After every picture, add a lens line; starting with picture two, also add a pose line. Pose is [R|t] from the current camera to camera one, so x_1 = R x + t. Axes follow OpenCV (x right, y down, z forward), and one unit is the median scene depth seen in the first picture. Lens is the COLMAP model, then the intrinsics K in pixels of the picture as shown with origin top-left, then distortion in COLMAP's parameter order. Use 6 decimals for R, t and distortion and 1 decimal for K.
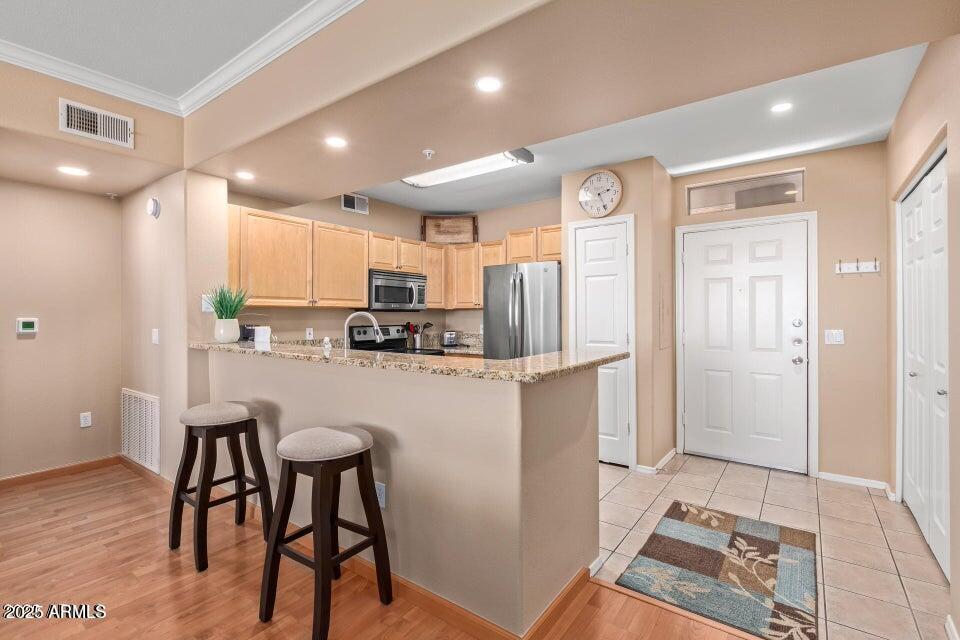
lens RADIAL K [[445.1, 0, 481.2], [0, 445.1, 314.5], [0, 0, 1]] dist [-0.000602, 0.000176]
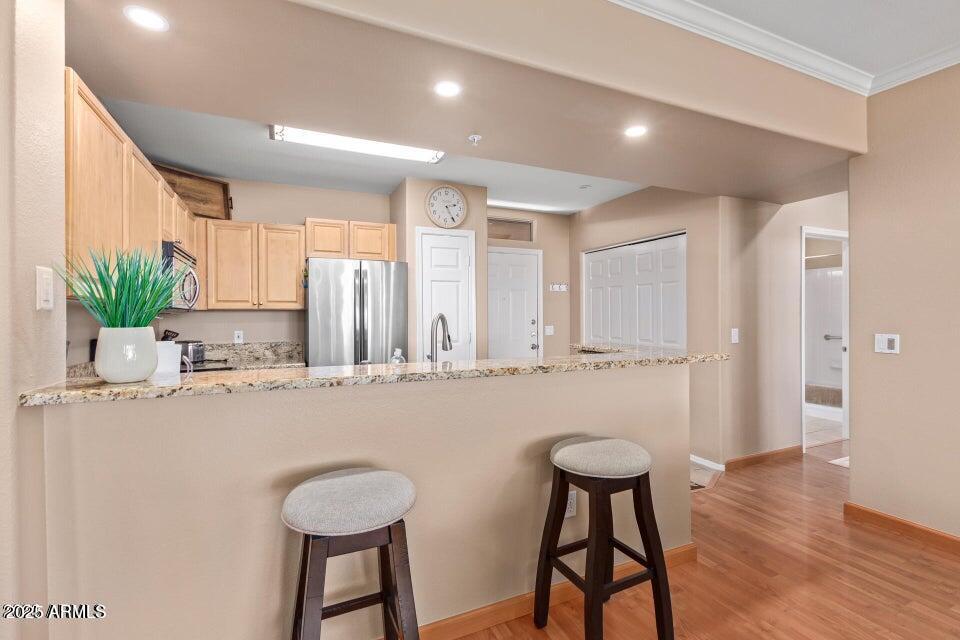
lens RADIAL K [[445.1, 0, 481.9], [0, 445.1, 318.8], [0, 0, 1]] dist [-0.000602, 0.000176]
pose [[0.486015, -0.004596, 0.873938, -0.655800], [0.003468, 0.999988, 0.003330, 0.001550], [-0.873944, 0.001412, 0.486025, 0.398147]]
